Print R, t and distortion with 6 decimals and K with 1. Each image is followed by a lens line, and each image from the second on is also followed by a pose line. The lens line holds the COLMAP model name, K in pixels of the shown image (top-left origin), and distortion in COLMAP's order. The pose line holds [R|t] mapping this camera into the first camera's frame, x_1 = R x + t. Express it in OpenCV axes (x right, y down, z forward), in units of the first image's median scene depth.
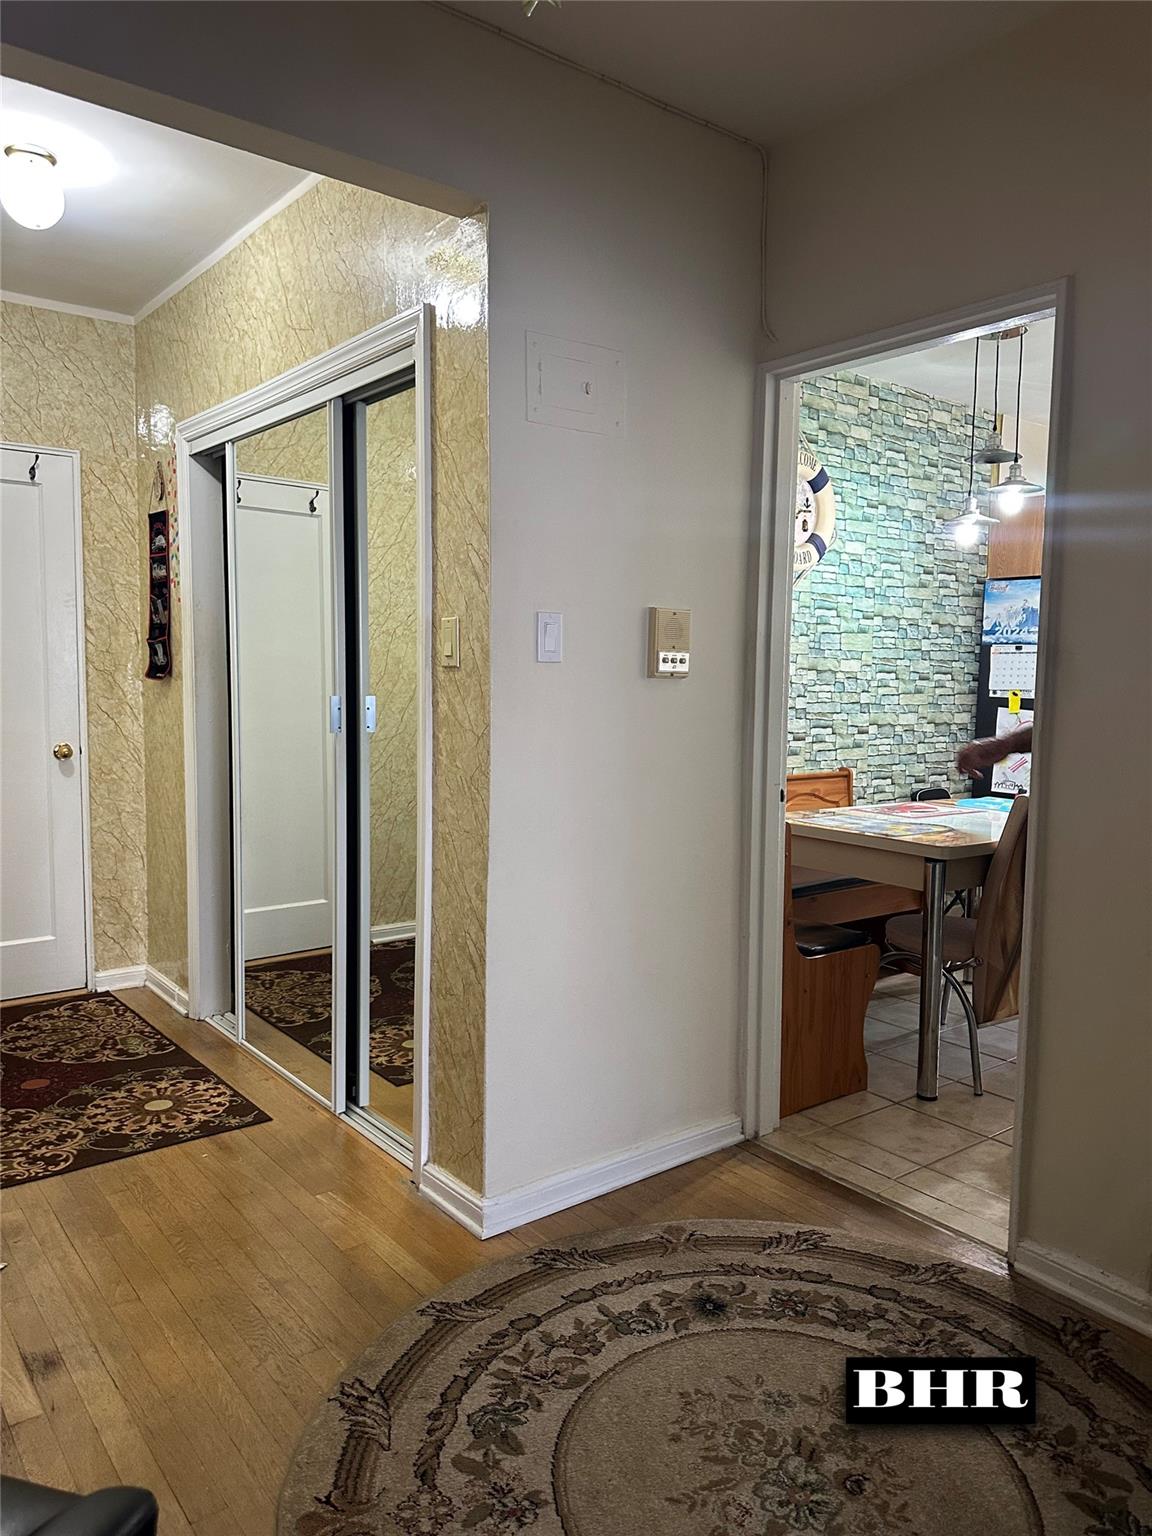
lens RADIAL K [[1079.2, 0, 574.4], [0, 1079.2, 787.2], [0, 0, 1]] dist [0.081398, -0.110438]
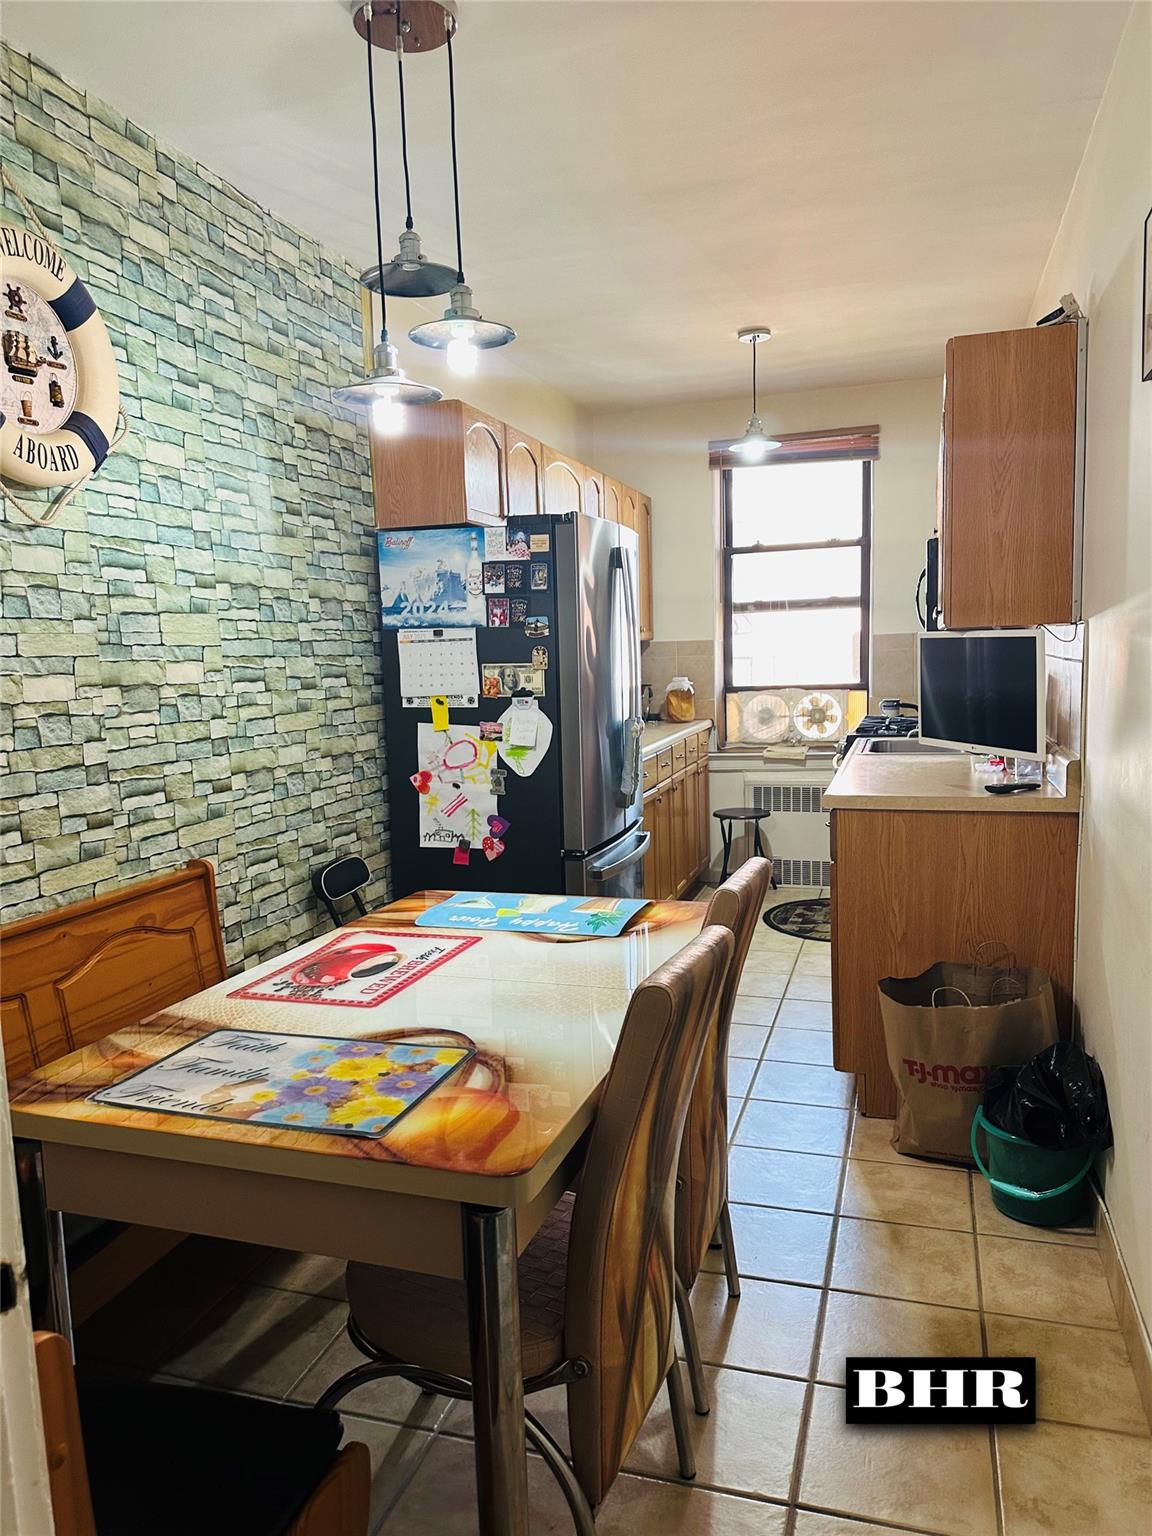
lens RADIAL K [[1079.2, 0, 574.4], [0, 1079.2, 787.2], [0, 0, 1]] dist [0.081398, -0.110438]
pose [[0.822642, -0.109729, 0.557870, 0.100542], [0.101580, 0.993778, 0.045677, -0.058148], [-0.559411, 0.019093, 0.828670, 0.424788]]
